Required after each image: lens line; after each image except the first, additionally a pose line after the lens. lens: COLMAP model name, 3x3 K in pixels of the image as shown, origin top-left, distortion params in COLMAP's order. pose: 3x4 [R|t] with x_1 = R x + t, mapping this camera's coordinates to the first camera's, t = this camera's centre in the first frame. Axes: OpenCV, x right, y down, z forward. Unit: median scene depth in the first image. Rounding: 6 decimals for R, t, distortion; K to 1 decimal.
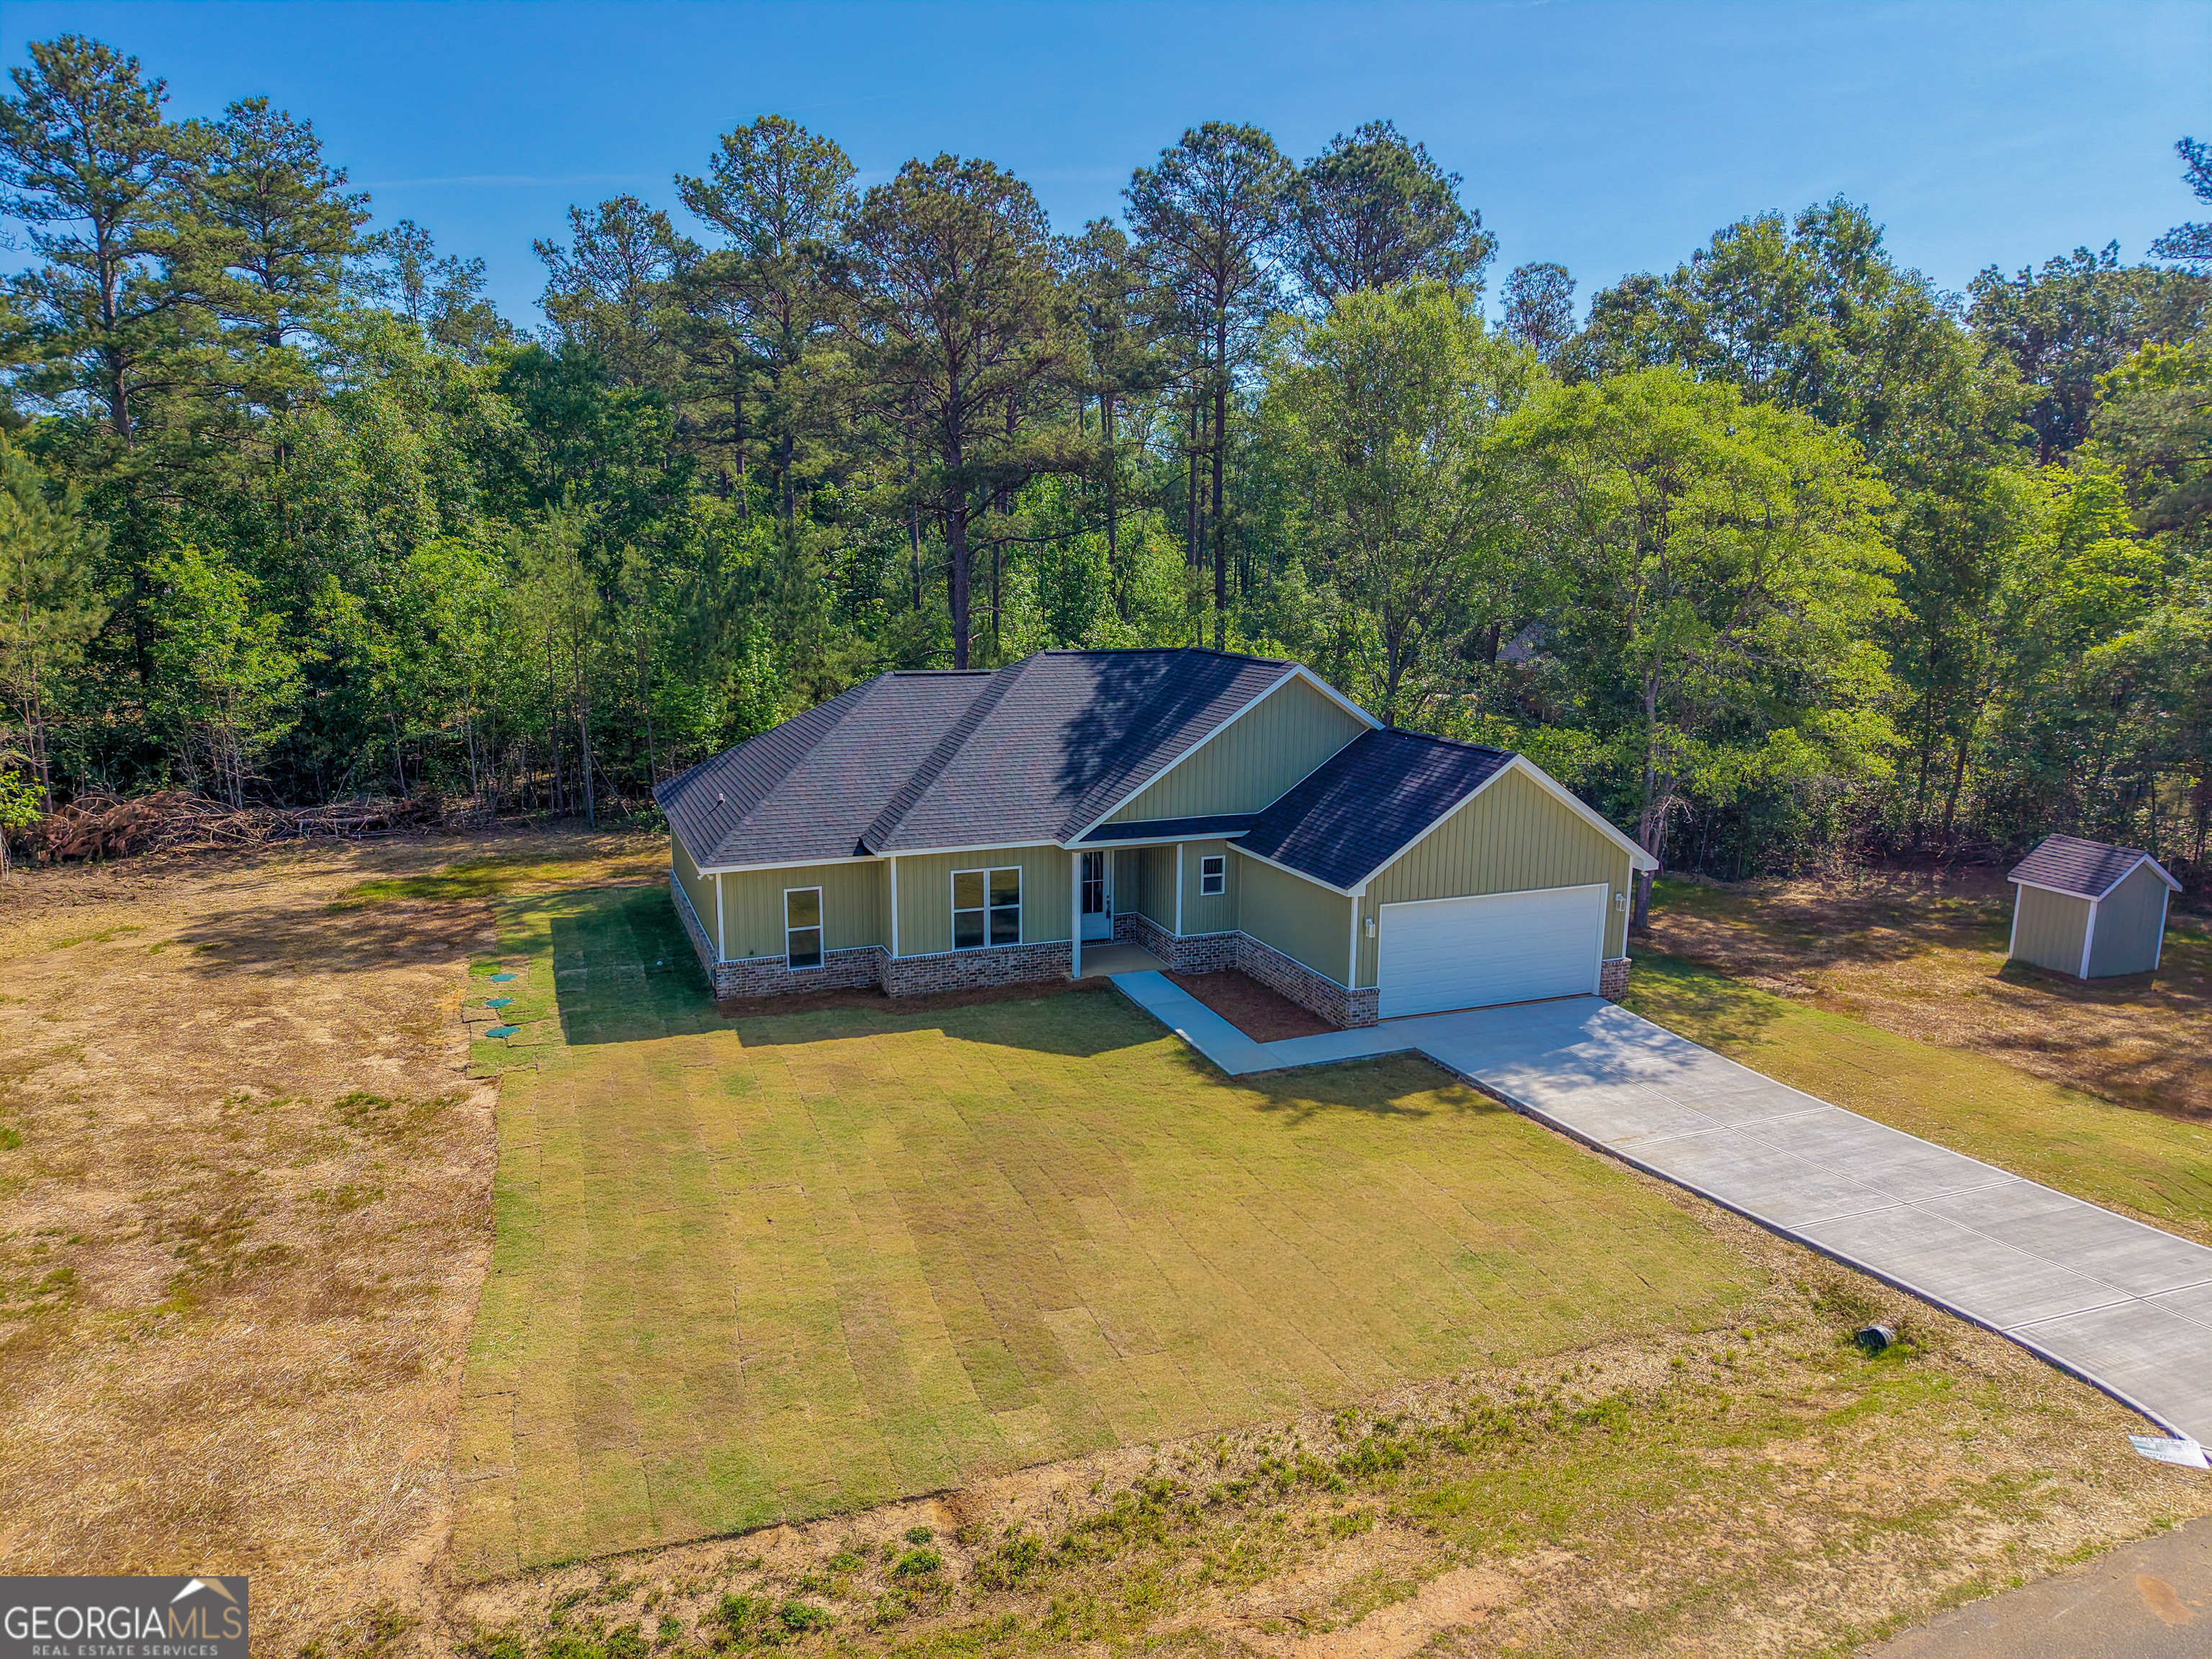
lens RADIAL K [[1480.5, 0, 1103.1], [0, 1480.5, 819.9], [0, 0, 1]] dist [0.023087, -0.016322]
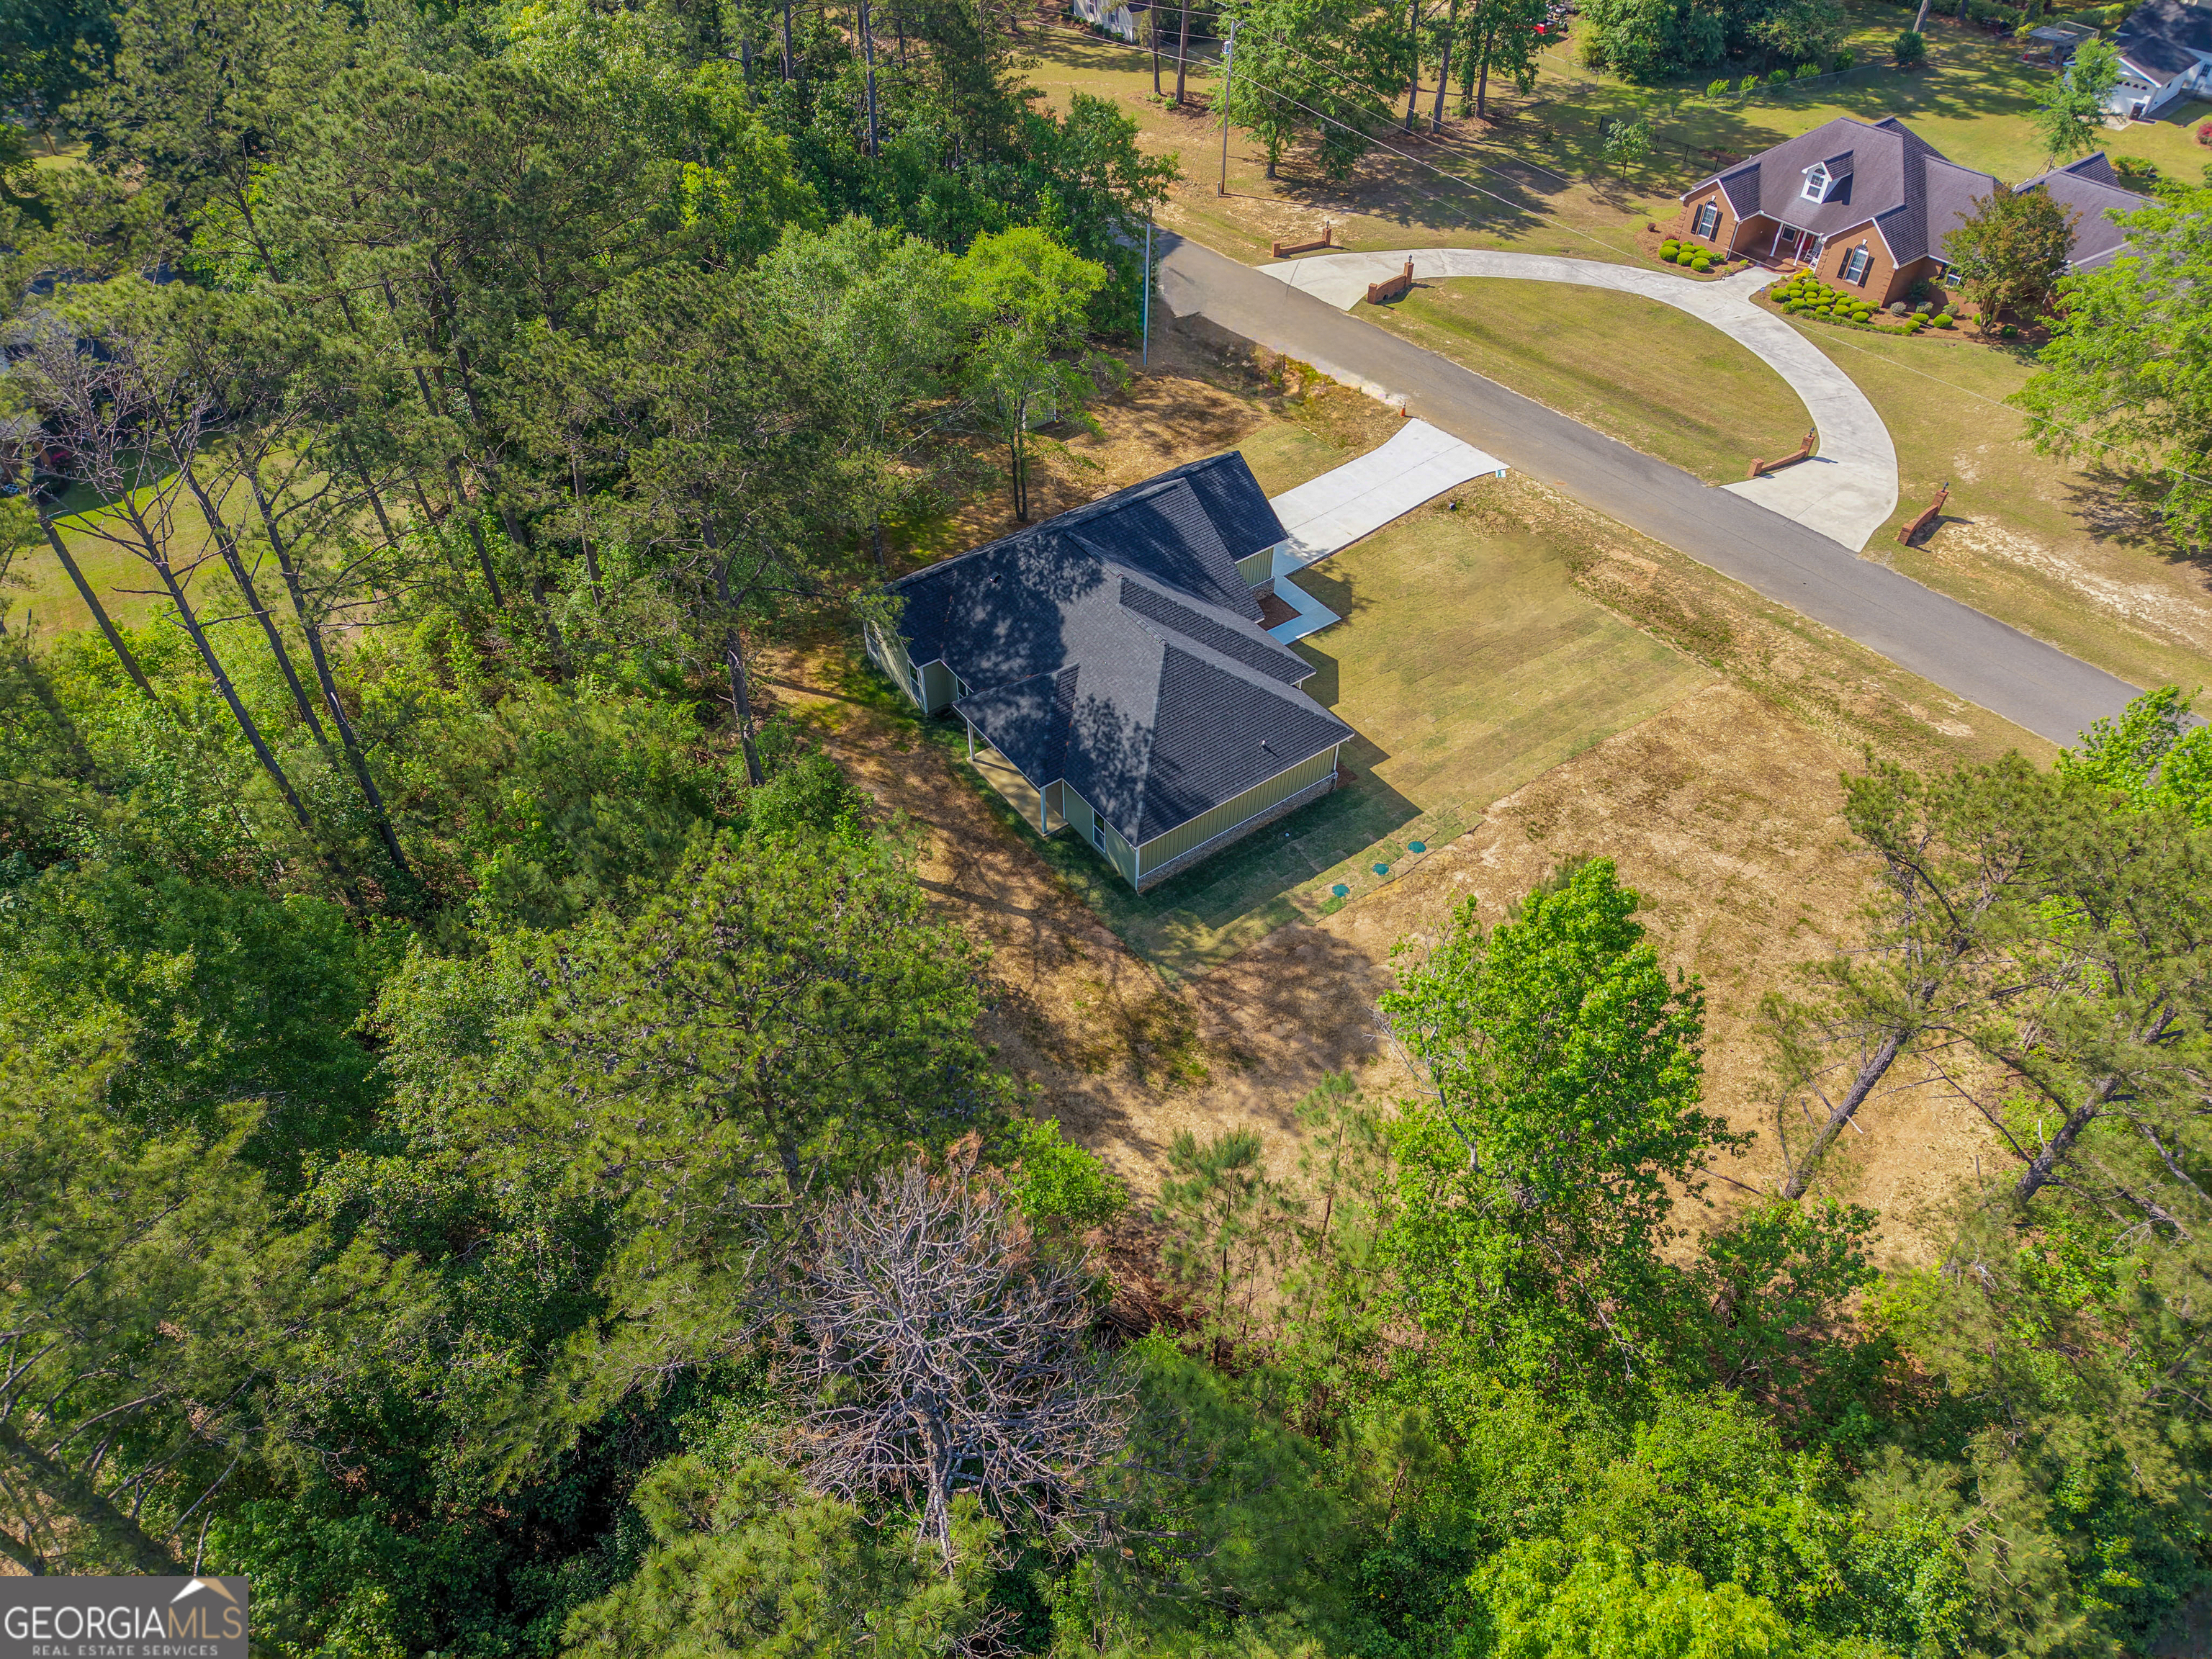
lens RADIAL K [[1480.5, 0, 1108.7], [0, 1480.5, 829.8], [0, 0, 1]] dist [0.023087, -0.016322]
pose [[-0.242883, -0.681900, 0.689943, -1.667994], [0.187982, 0.664672, 0.723100, -1.370097], [-0.951667, 0.305325, -0.033253, 1.495049]]
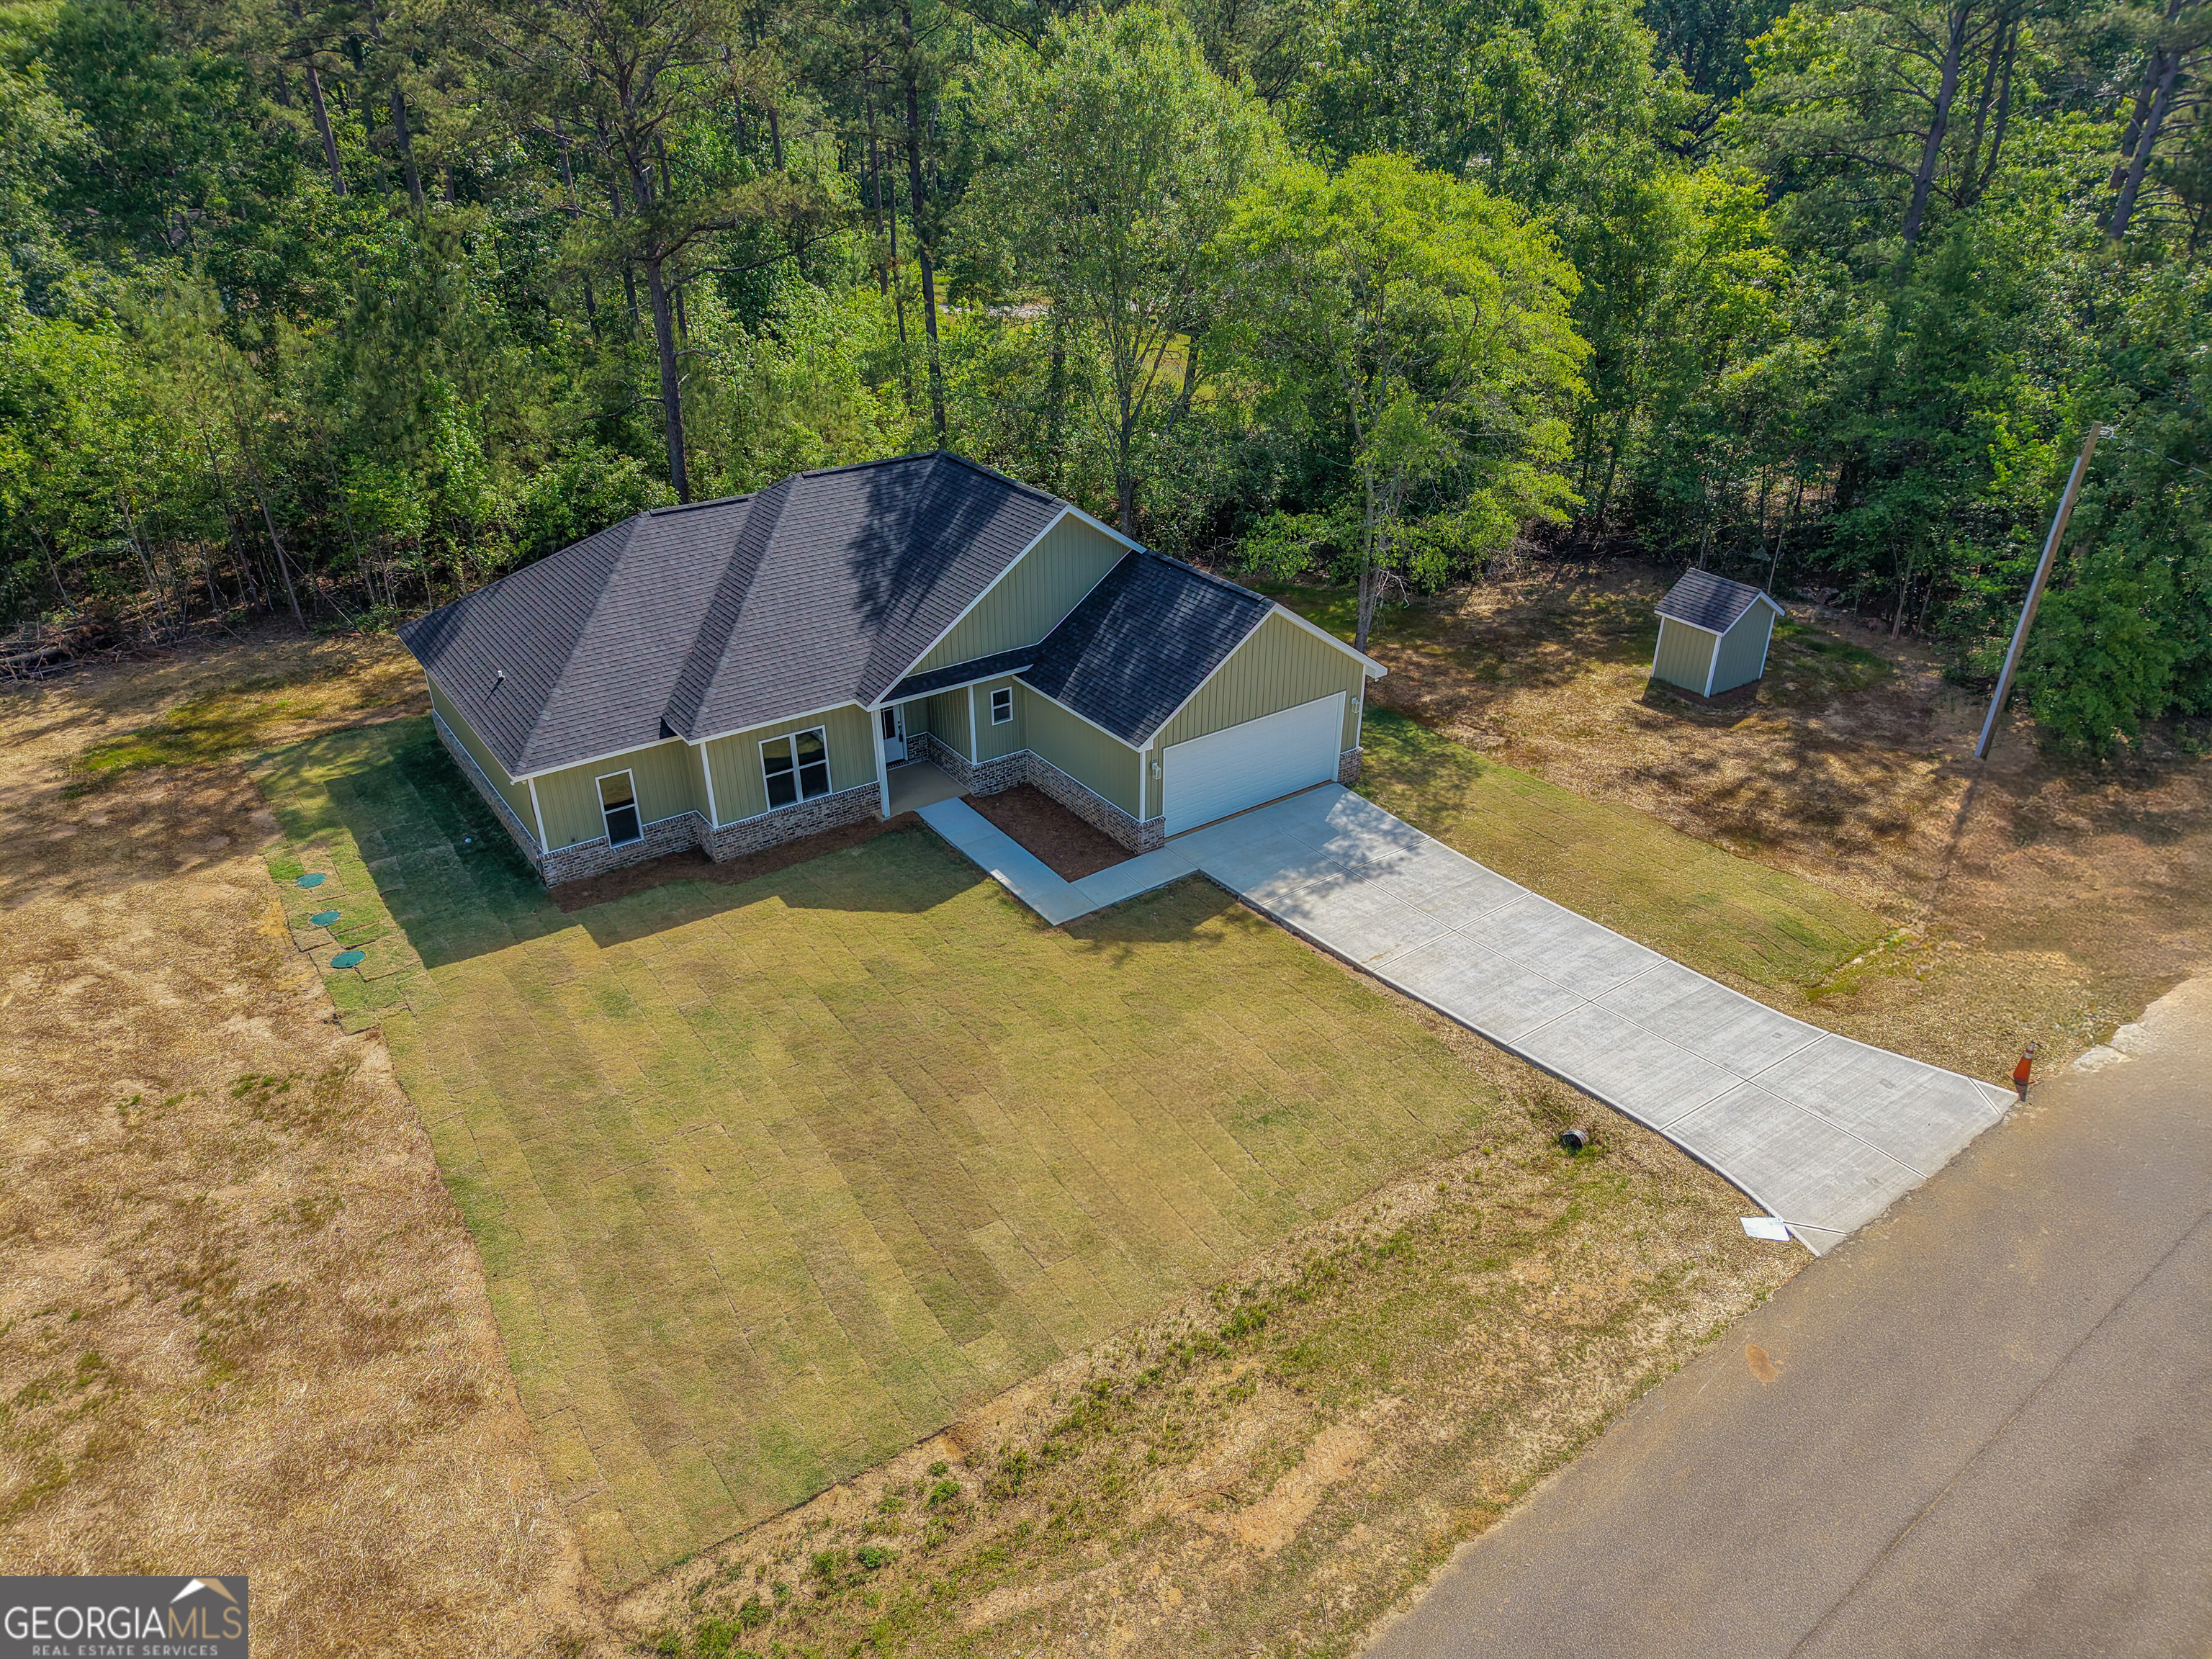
lens RADIAL K [[1480.5, 0, 1103.2], [0, 1480.5, 831.1], [0, 0, 1]] dist [0.023087, -0.016322]
pose [[0.972577, -0.122655, 0.197611, -0.090923], [0.055685, 0.947729, 0.314179, -0.249412], [-0.225817, -0.294559, 0.928569, -0.055751]]
